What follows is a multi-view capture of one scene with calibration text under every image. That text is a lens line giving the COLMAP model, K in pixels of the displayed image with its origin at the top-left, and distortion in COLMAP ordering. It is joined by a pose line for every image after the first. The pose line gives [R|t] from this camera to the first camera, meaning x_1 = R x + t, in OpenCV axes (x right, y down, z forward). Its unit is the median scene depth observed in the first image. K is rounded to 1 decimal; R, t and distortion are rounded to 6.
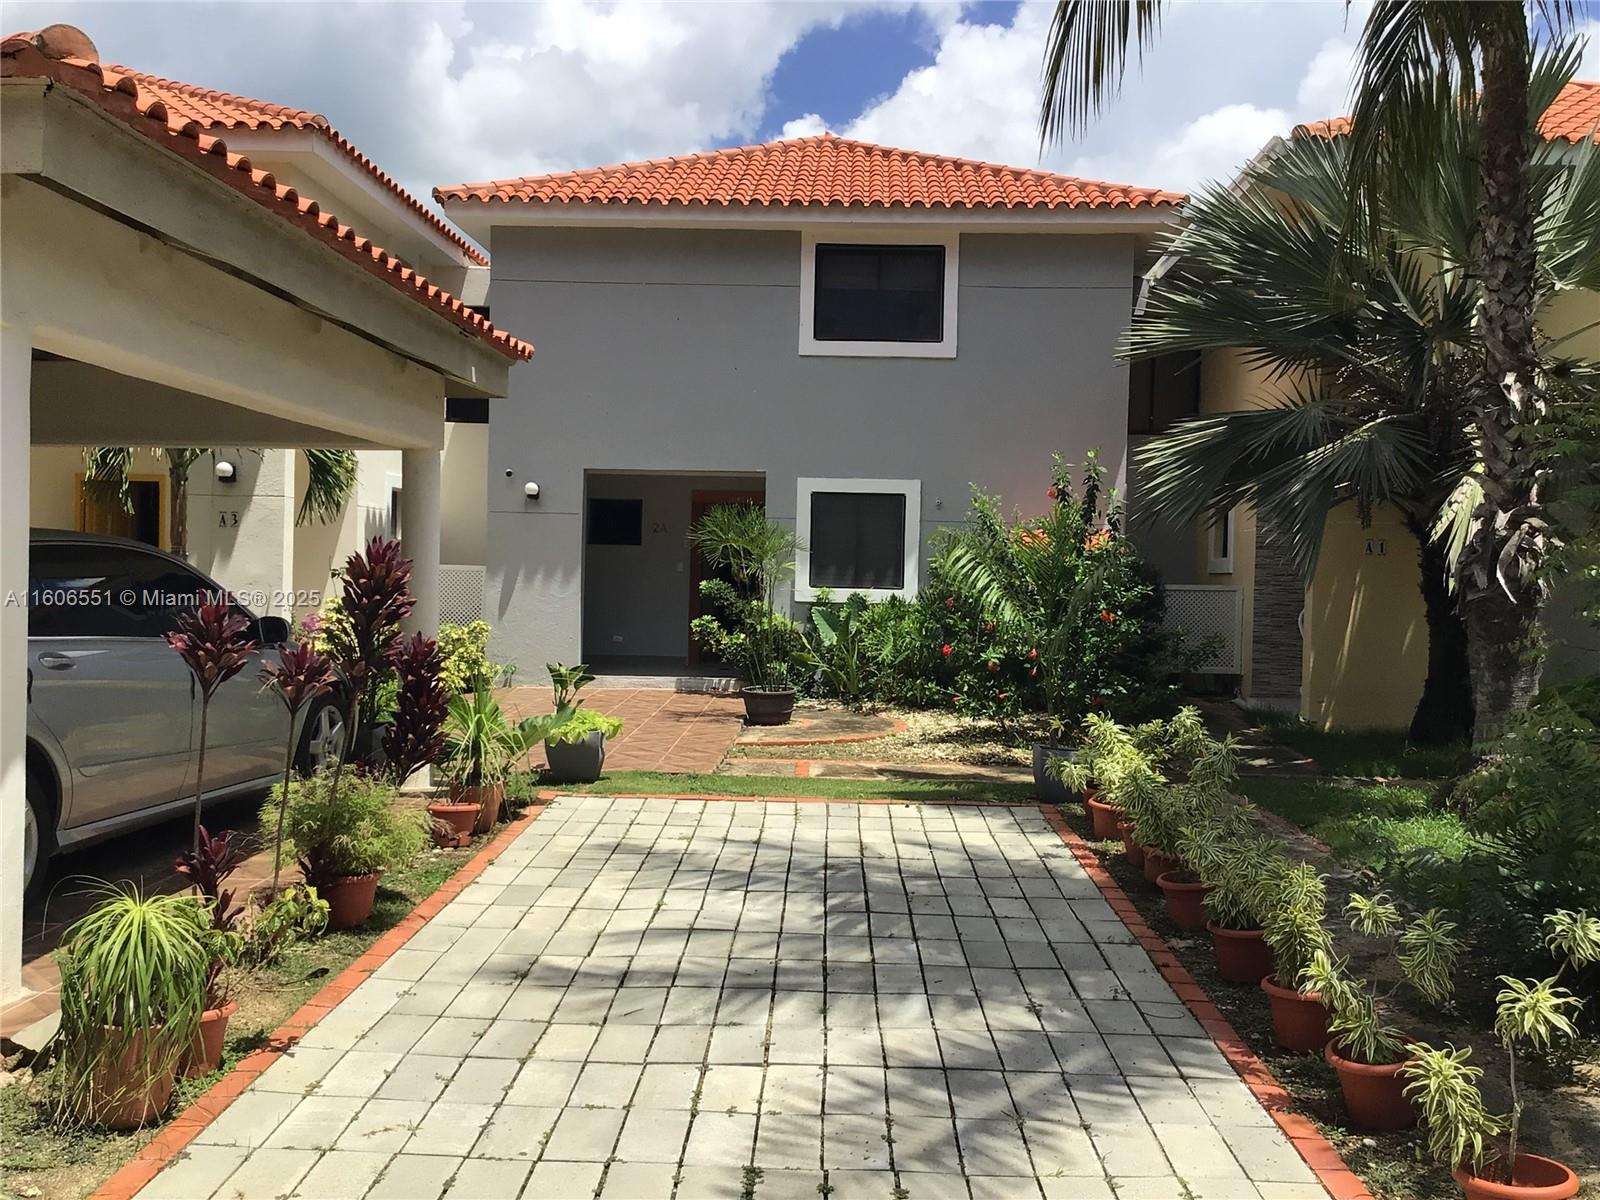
lens RADIAL K [[1434.4, 0, 815.1], [0, 1434.4, 609.6], [0, 0, 1]] dist [0.078566, -0.125367]
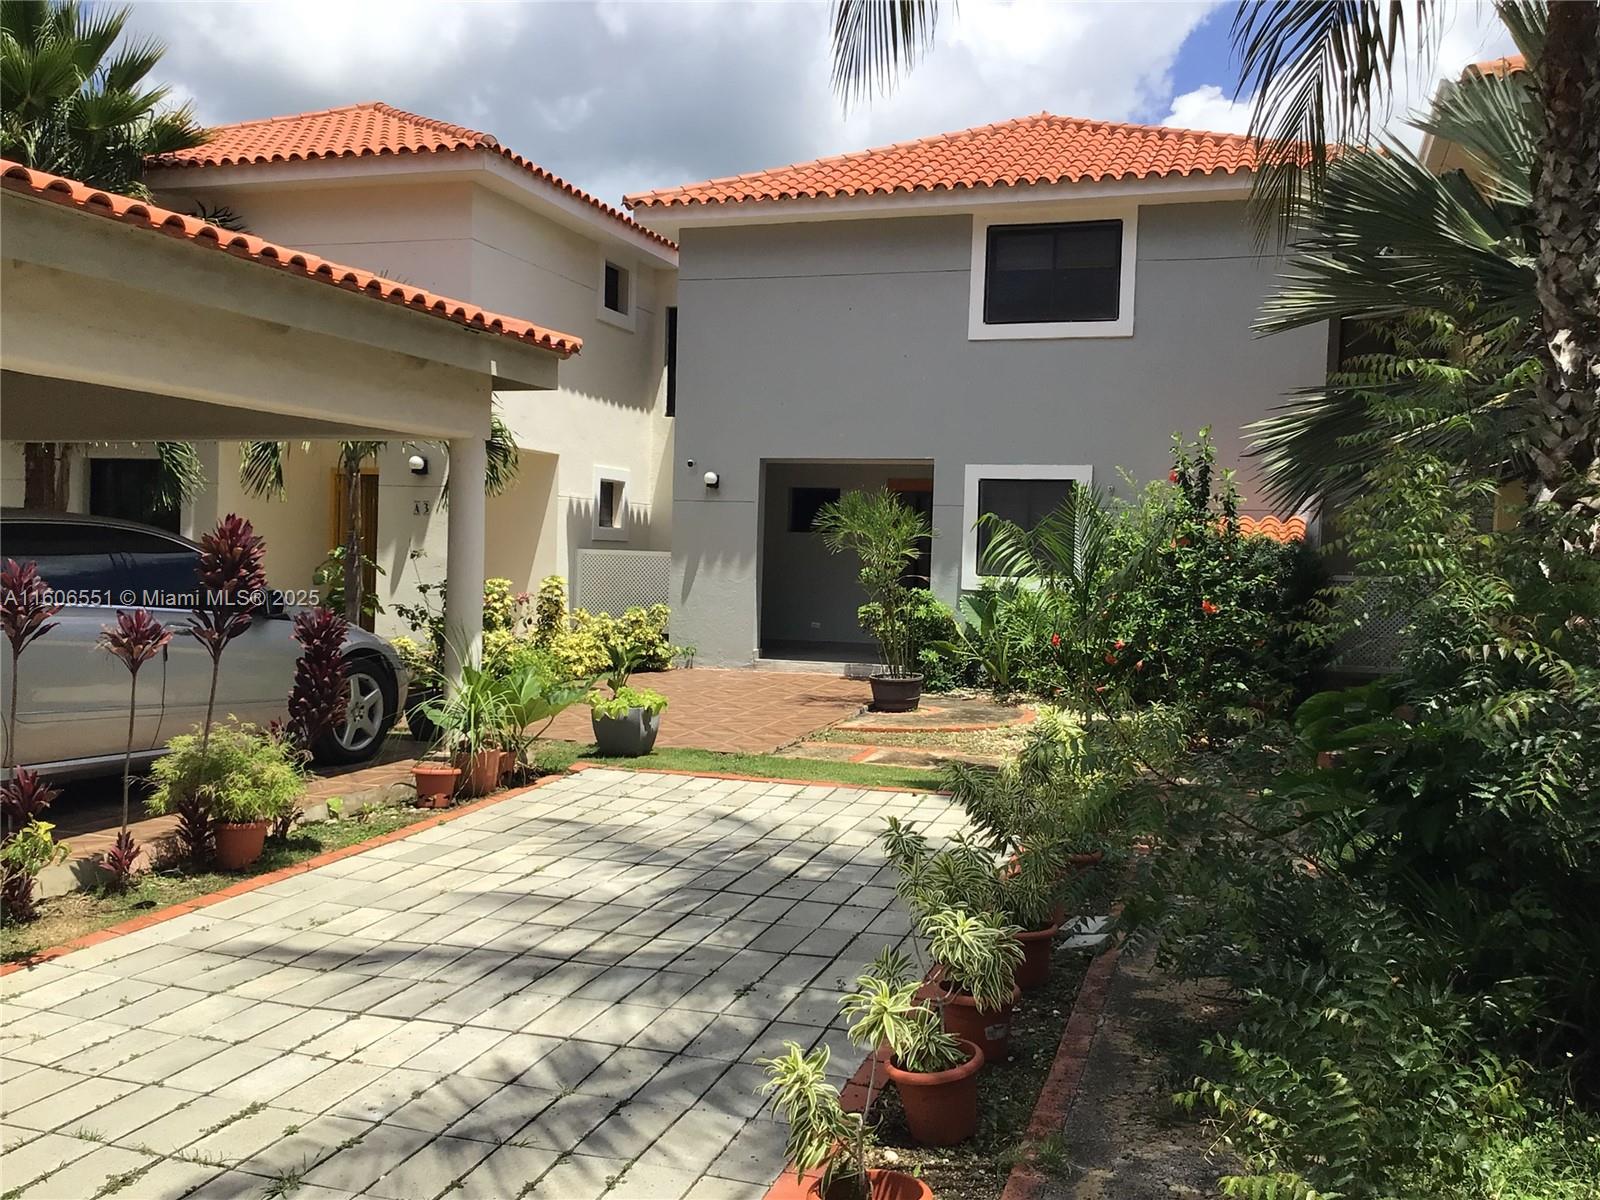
lens RADIAL K [[1434.4, 0, 809.1], [0, 1434.4, 596.8], [0, 0, 1]] dist [0.078566, -0.125367]
pose [[0.961025, 0.013905, -0.276111, 0.165143], [-0.014933, 0.999887, -0.001621, 0.002577], [0.276058, 0.005681, 0.961124, 0.023080]]
